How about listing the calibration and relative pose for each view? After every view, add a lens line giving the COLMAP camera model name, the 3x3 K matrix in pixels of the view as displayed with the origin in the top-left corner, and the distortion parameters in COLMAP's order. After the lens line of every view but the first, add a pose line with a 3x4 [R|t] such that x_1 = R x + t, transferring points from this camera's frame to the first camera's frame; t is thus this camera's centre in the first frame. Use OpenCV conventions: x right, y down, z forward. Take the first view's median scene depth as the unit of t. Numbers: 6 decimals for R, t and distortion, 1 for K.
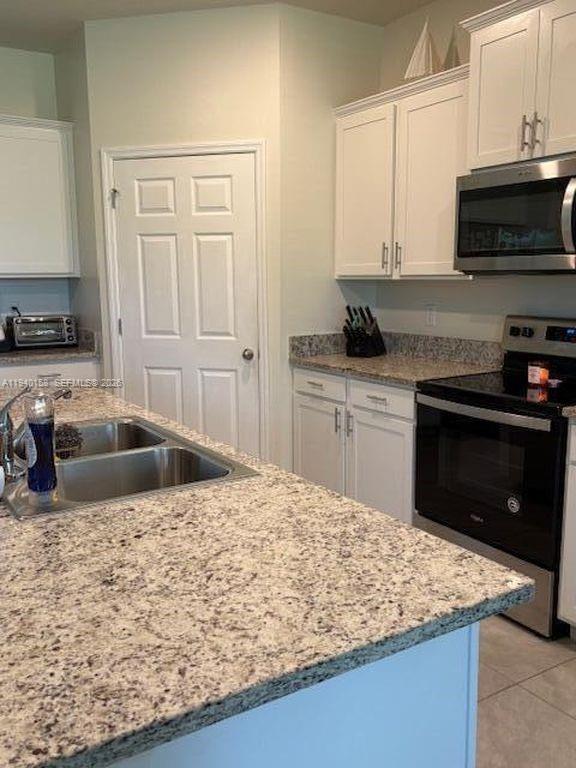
lens RADIAL K [[690.1, 0, 288.0], [0, 690.1, 384.0], [0, 0, 1]] dist [0.012364, 0.003581]
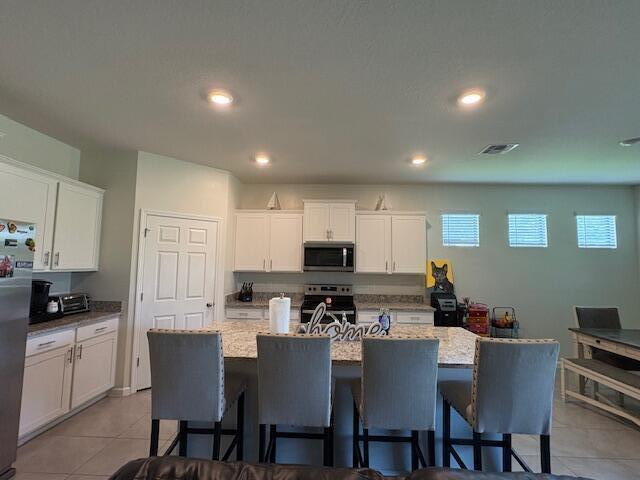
lens RADIAL K [[304.4, 0, 320.0], [0, 304.4, 240.0], [0, 0, 1]] dist [0.002061, 0.001581]
pose [[0.566929, 0.083191, 0.819555, -0.775118], [0.111124, 0.978071, -0.176152, -0.038625], [-0.816237, 0.190938, 0.545252, 0.114561]]
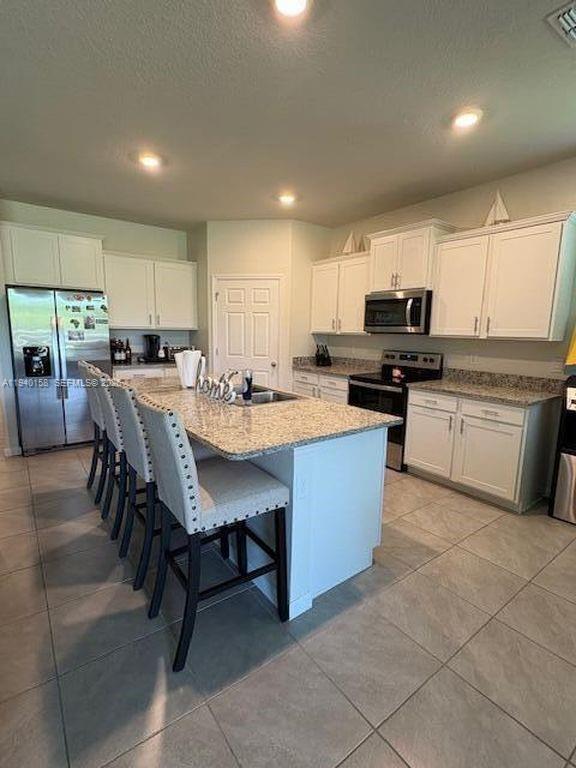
lens RADIAL K [[365.3, 0, 287.8], [0, 365.3, 382.1], [0, 0, 1]] dist [0.002061, 0.001581]
pose [[0.996756, 0.014539, 0.079154, -0.121758], [-0.013296, 0.999780, -0.016208, 0.039769], [-0.079373, 0.015103, 0.996731, -0.264079]]
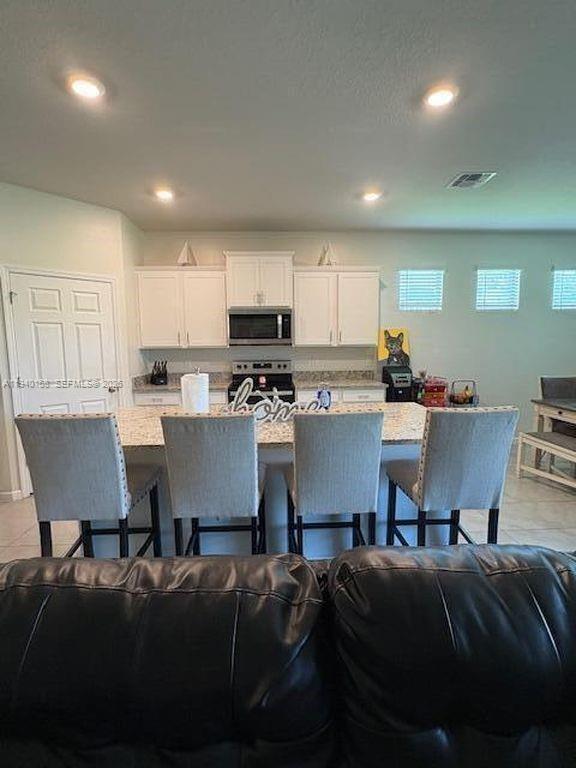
lens RADIAL K [[365.3, 0, 287.8], [0, 365.3, 382.1], [0, 0, 1]] dist [0.002061, 0.001581]
pose [[0.496036, -0.091571, 0.863460, -0.739579], [0.144491, 0.989264, 0.021906, -0.018397], [-0.856195, 0.113896, 0.503942, 0.114567]]
